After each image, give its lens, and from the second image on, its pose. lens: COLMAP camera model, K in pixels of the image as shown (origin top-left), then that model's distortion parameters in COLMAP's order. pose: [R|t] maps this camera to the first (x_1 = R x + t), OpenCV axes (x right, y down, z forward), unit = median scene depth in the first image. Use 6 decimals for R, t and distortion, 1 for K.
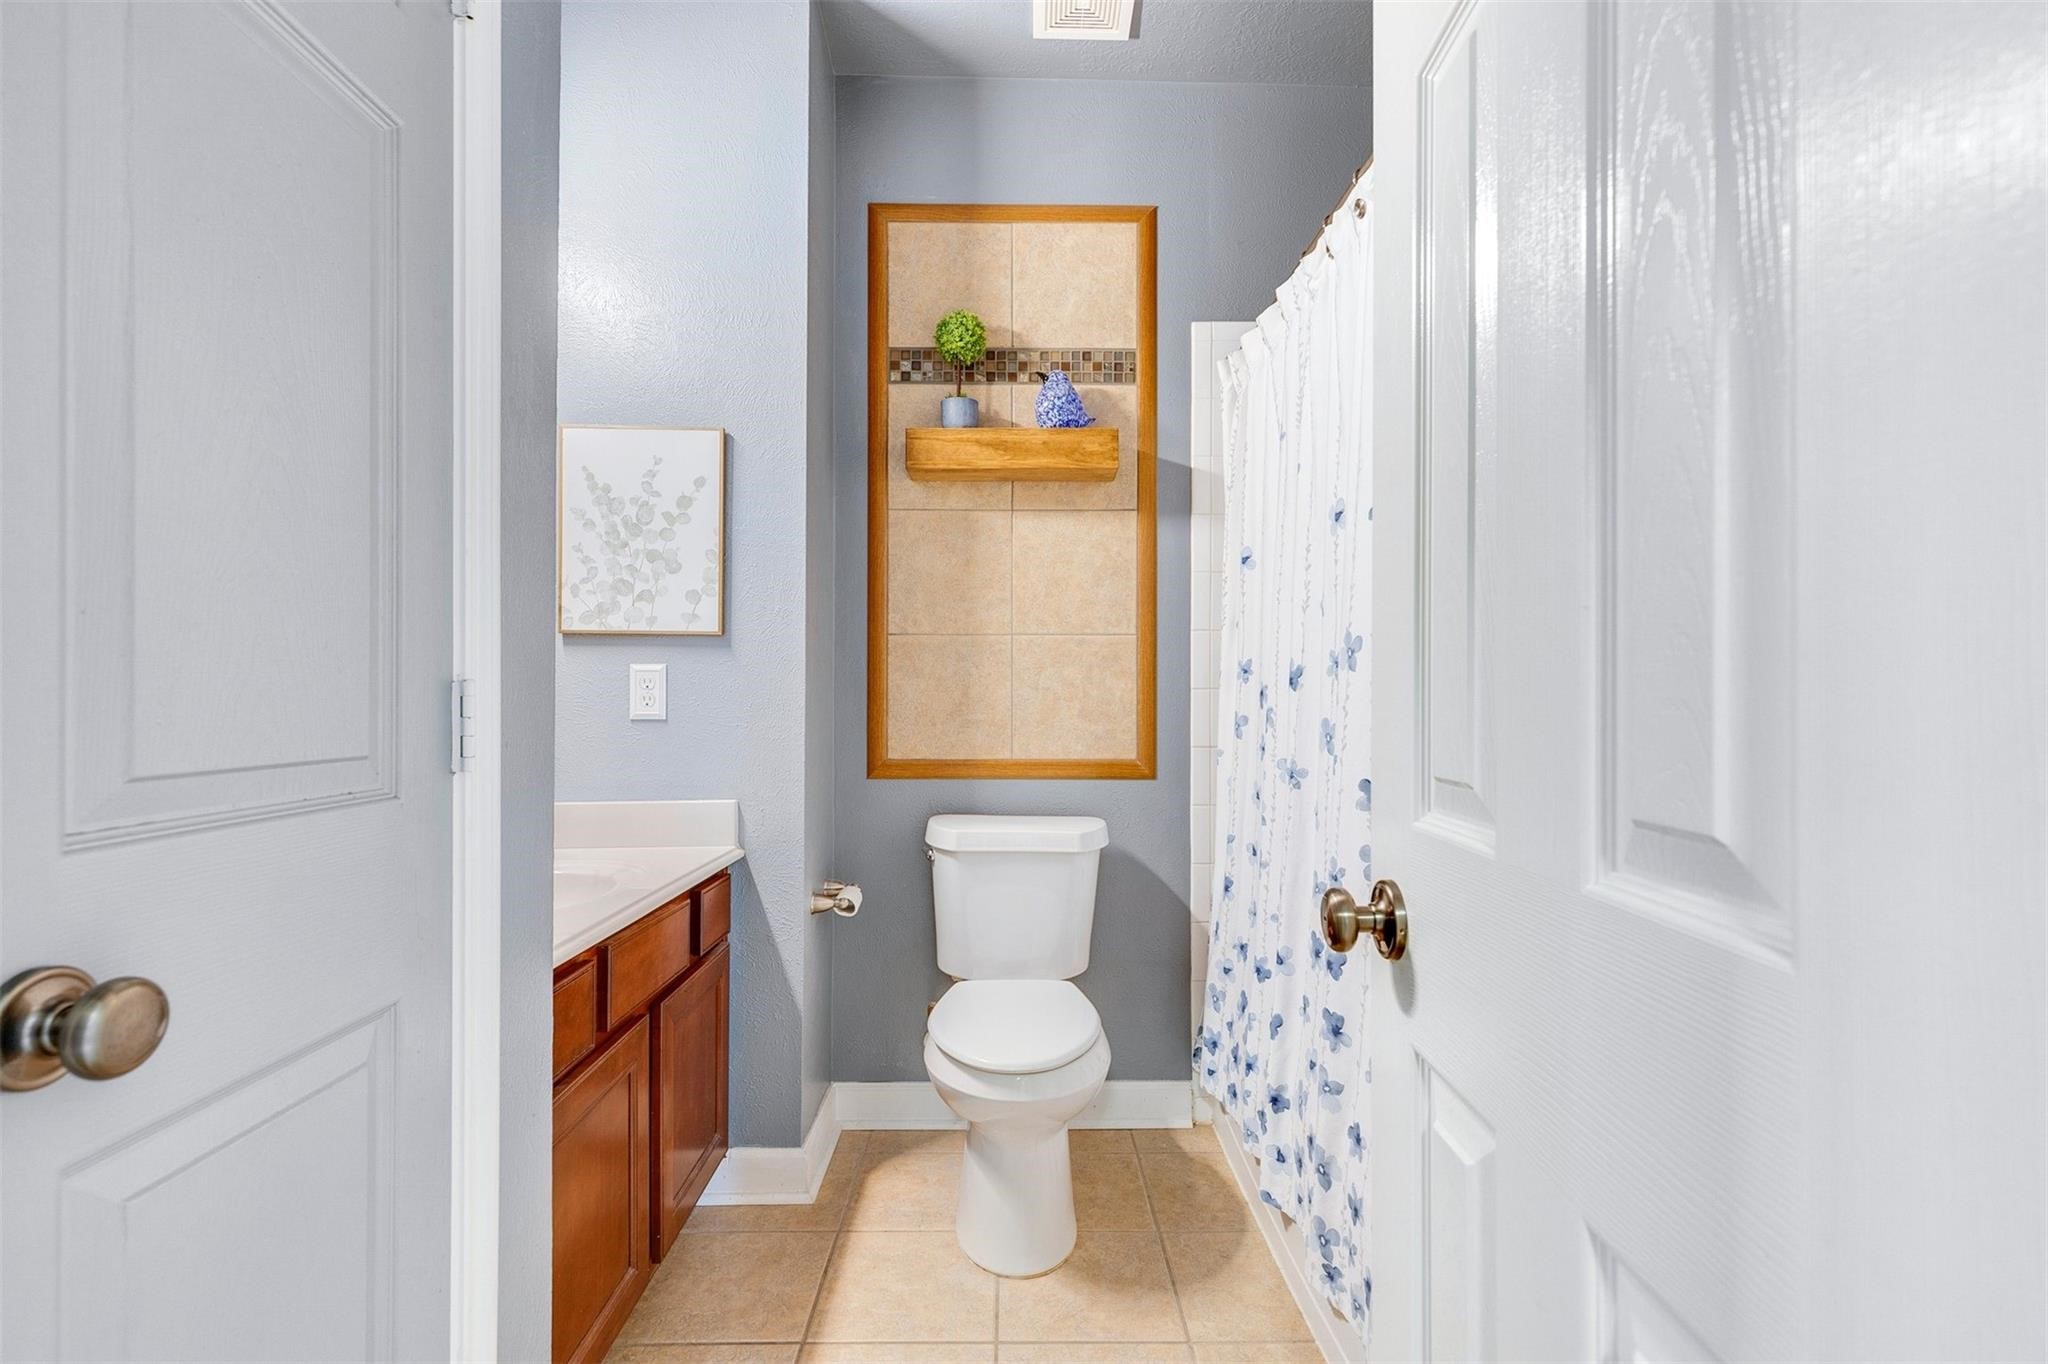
lens RADIAL K [[947.9, 0, 1004.8], [0, 947.9, 701.3], [0, 0, 1]] dist [0.018621, -0.000091]
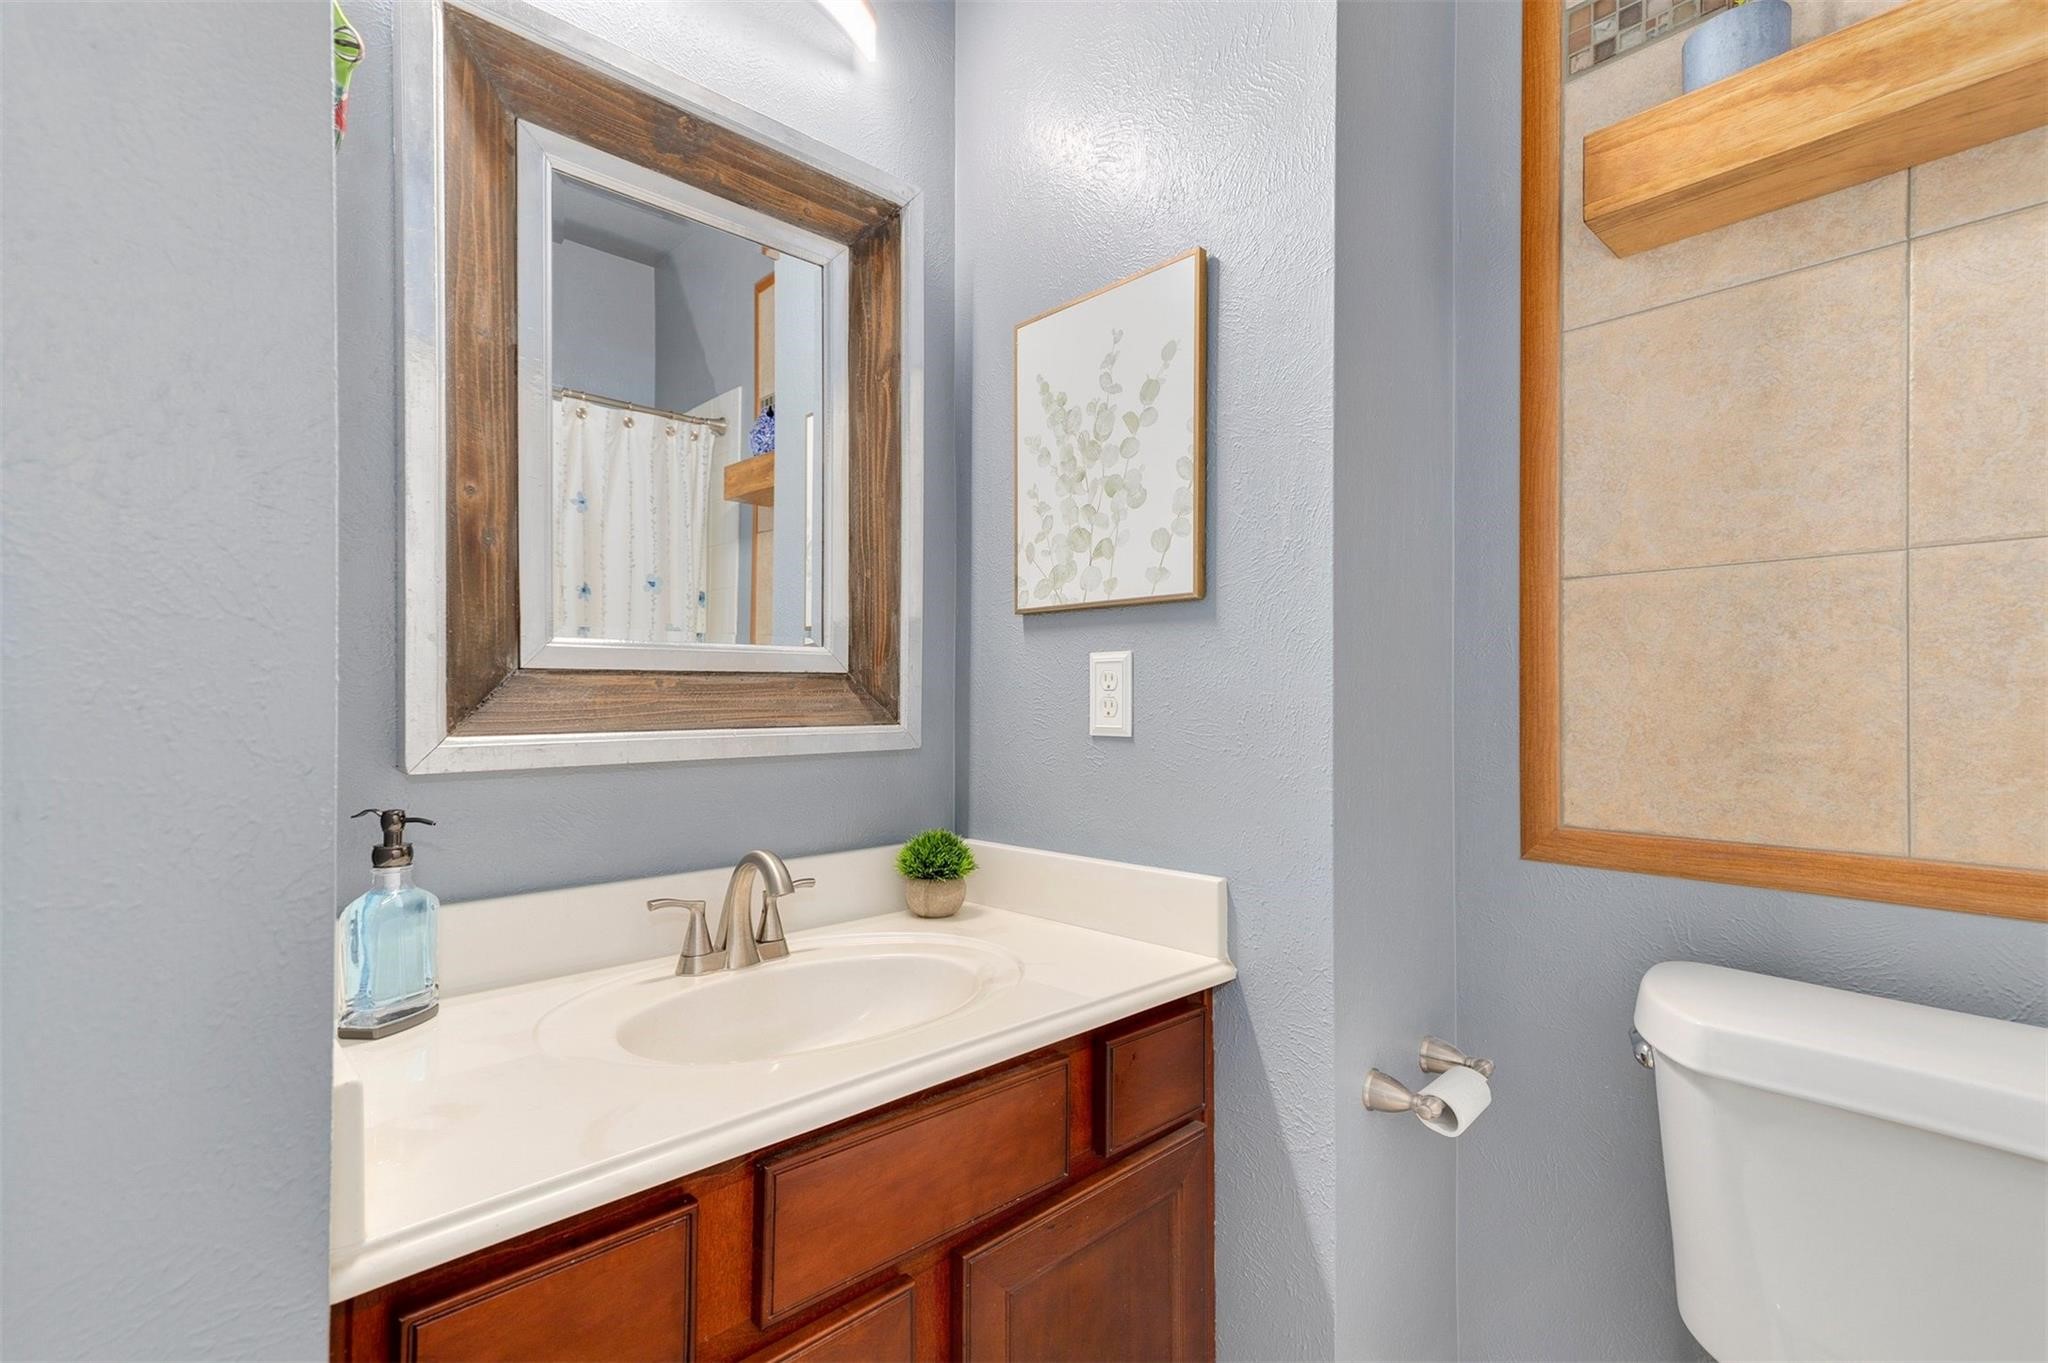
lens RADIAL K [[947.9, 0, 1004.8], [0, 947.9, 700.8], [0, 0, 1]] dist [0.018621, -0.000091]
pose [[0.680197, -0.003856, -0.733019, 0.054665], [-0.005536, 0.999931, -0.010398, 0.001583], [0.733008, 0.011131, 0.680129, 0.505090]]
